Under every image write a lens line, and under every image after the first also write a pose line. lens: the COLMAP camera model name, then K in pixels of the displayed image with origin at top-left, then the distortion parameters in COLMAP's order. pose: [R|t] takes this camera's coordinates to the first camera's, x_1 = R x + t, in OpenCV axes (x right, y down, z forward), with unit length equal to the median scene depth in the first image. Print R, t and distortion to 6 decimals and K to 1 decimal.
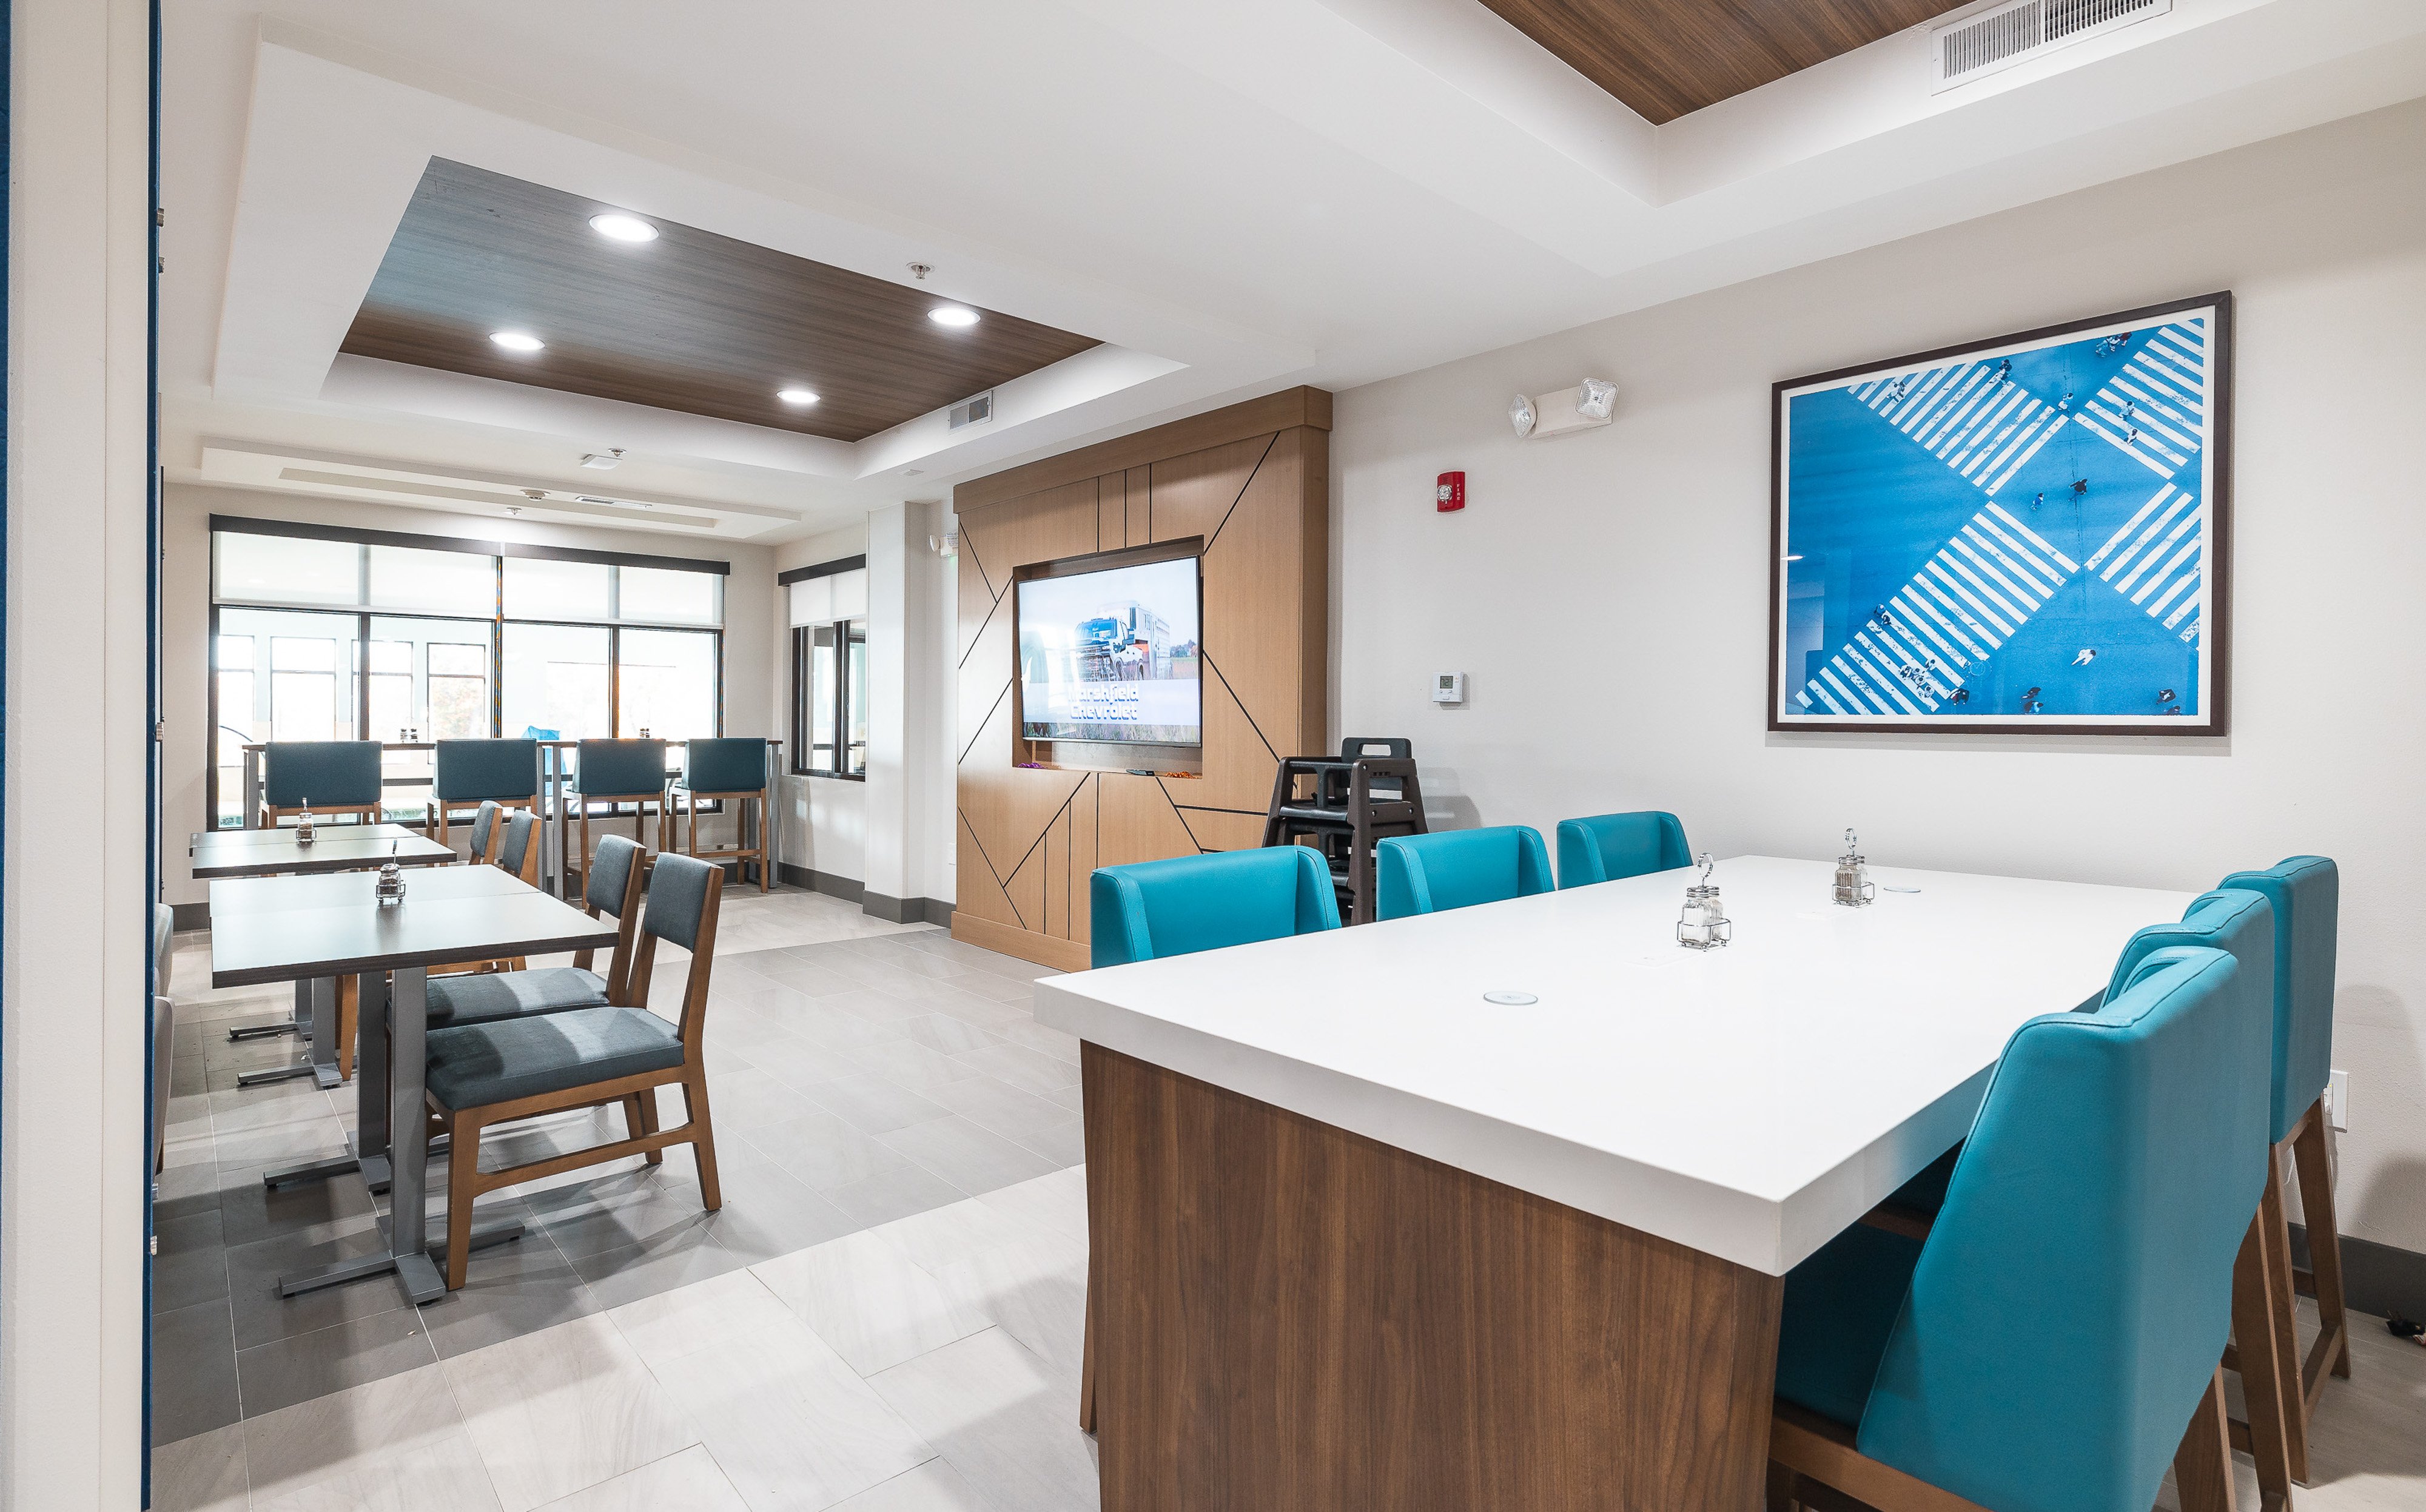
lens RADIAL K [[1176.2, 0, 1238.1], [0, 1176.2, 710.8], [0, 0, 1]] dist [-0.011294, 0.001580]
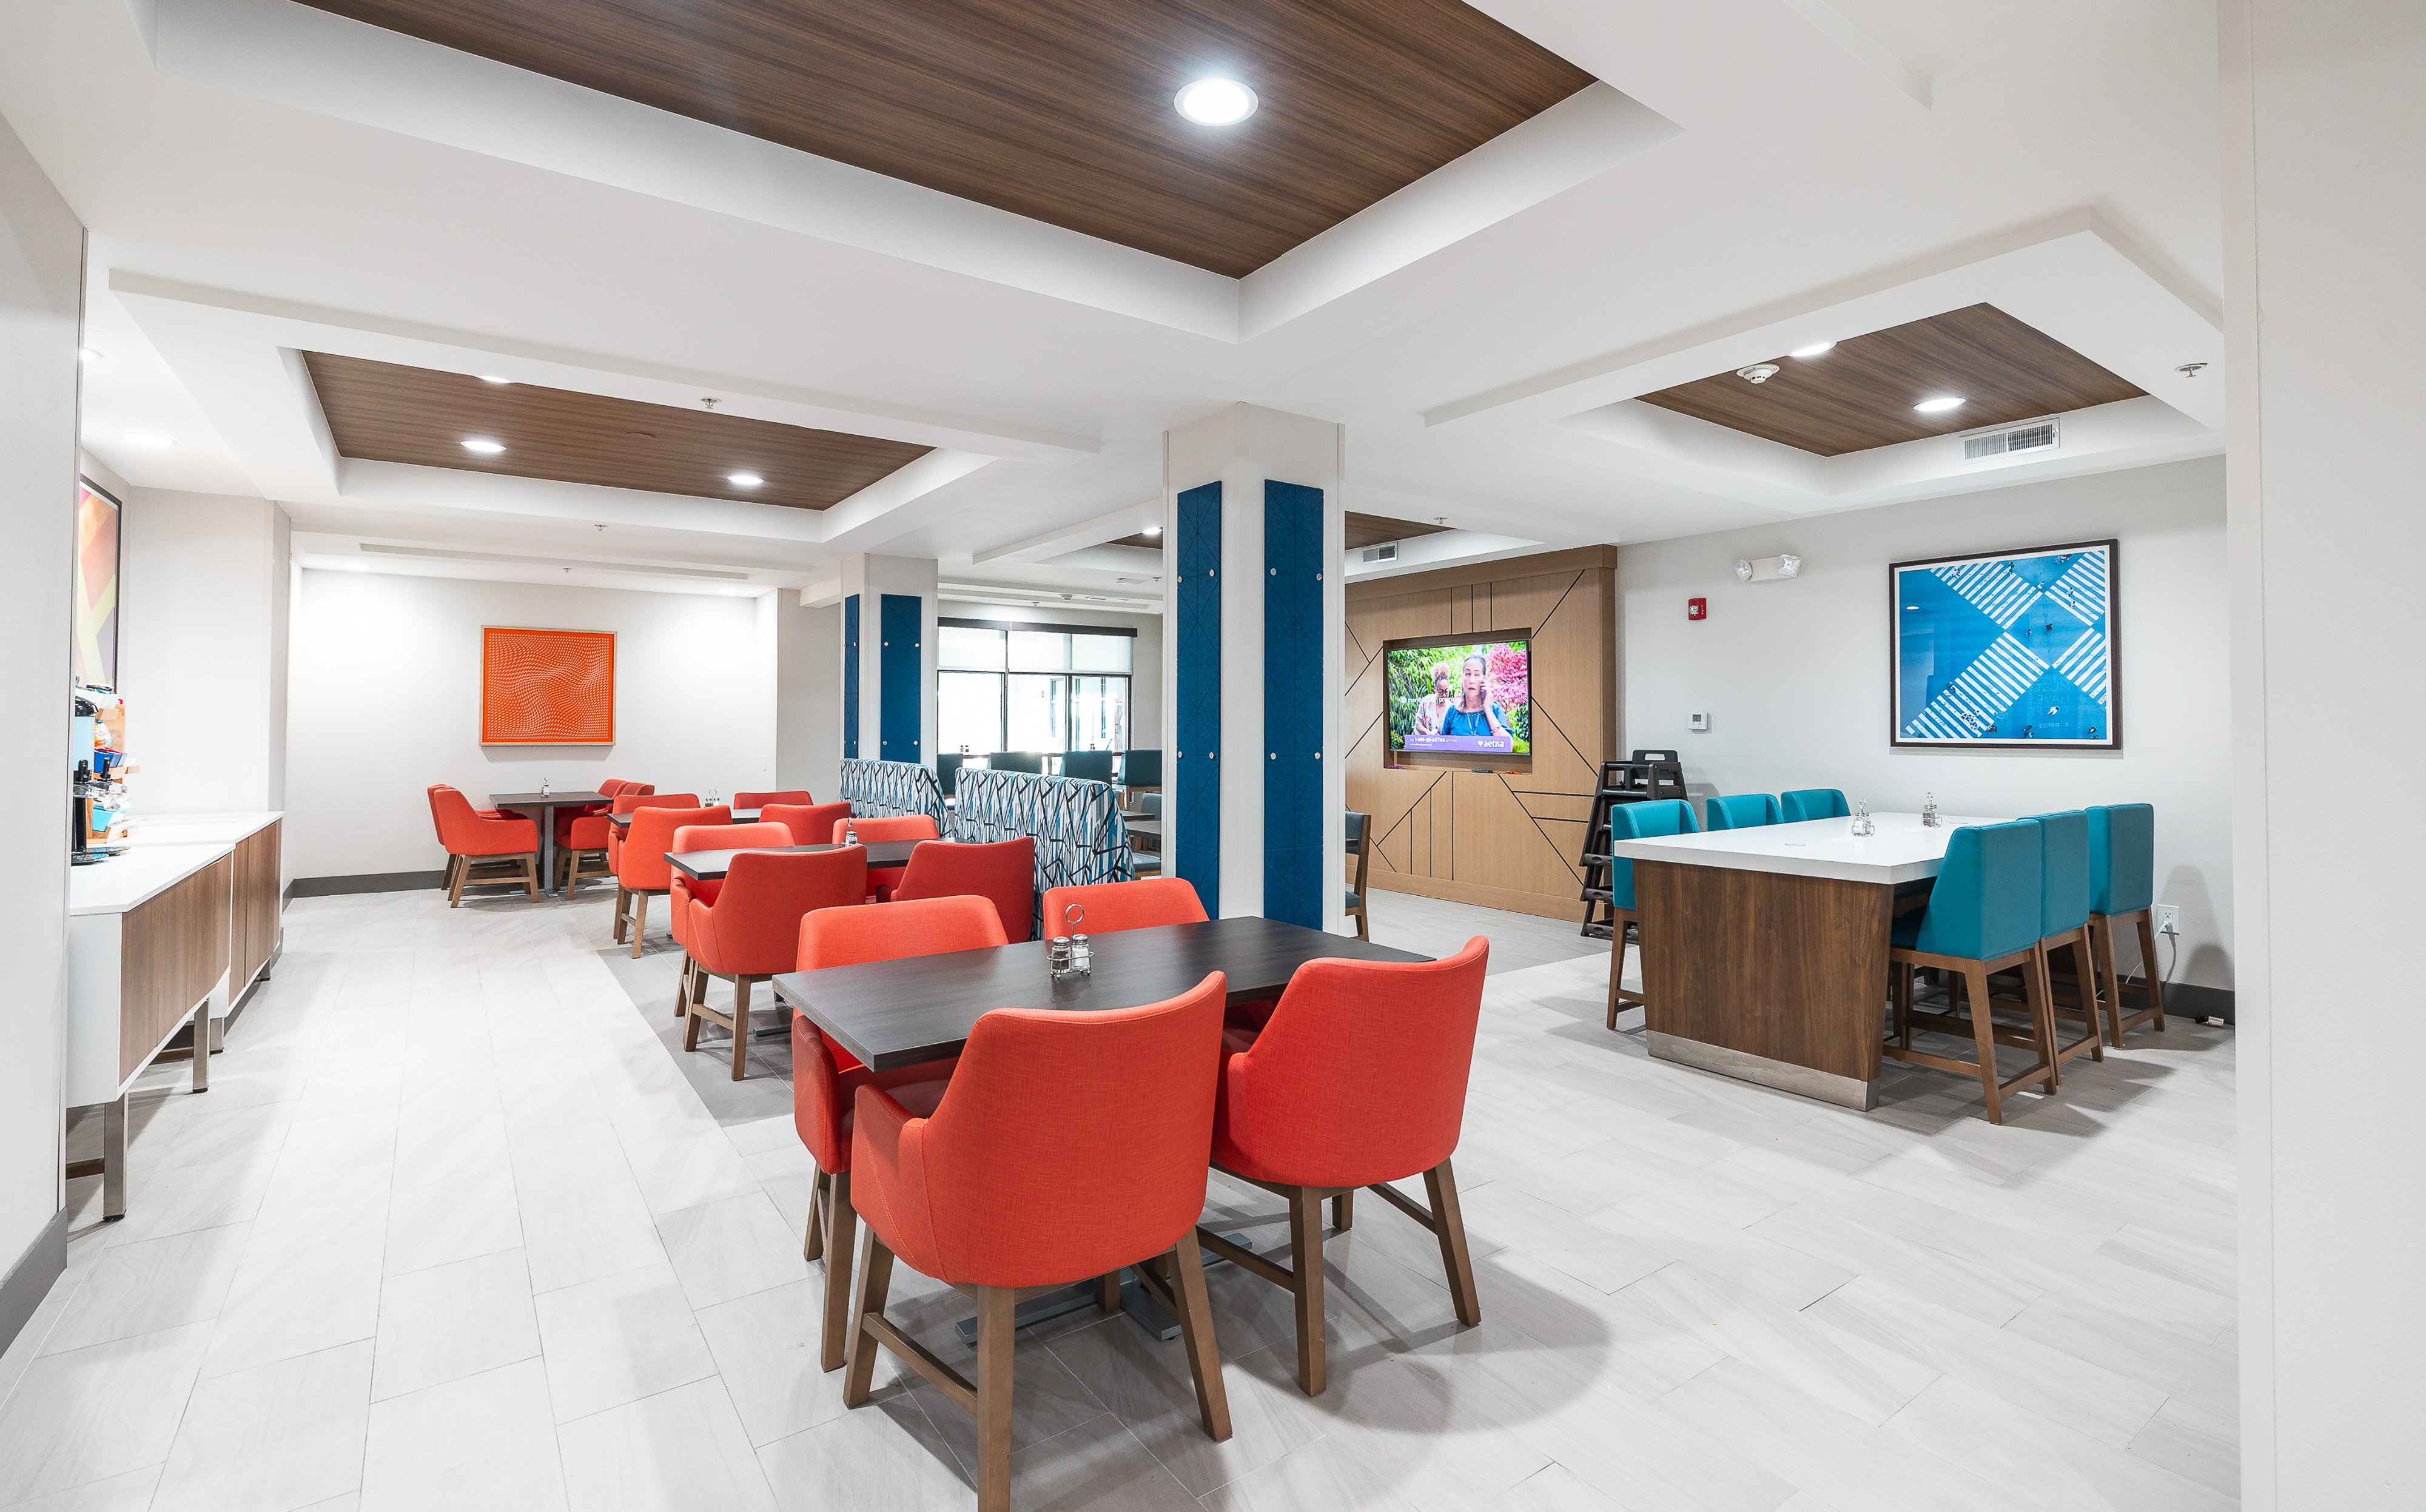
lens RADIAL K [[1100.2, 0, 1258.4], [0, 1100.2, 691.8], [0, 0, 1]] dist [-0.003031, -0.000679]
pose [[0.994556, -0.010456, -0.103682, -0.383241], [0.007915, 0.999659, -0.024888, -0.035615], [0.103907, 0.023931, 0.994299, -0.882478]]
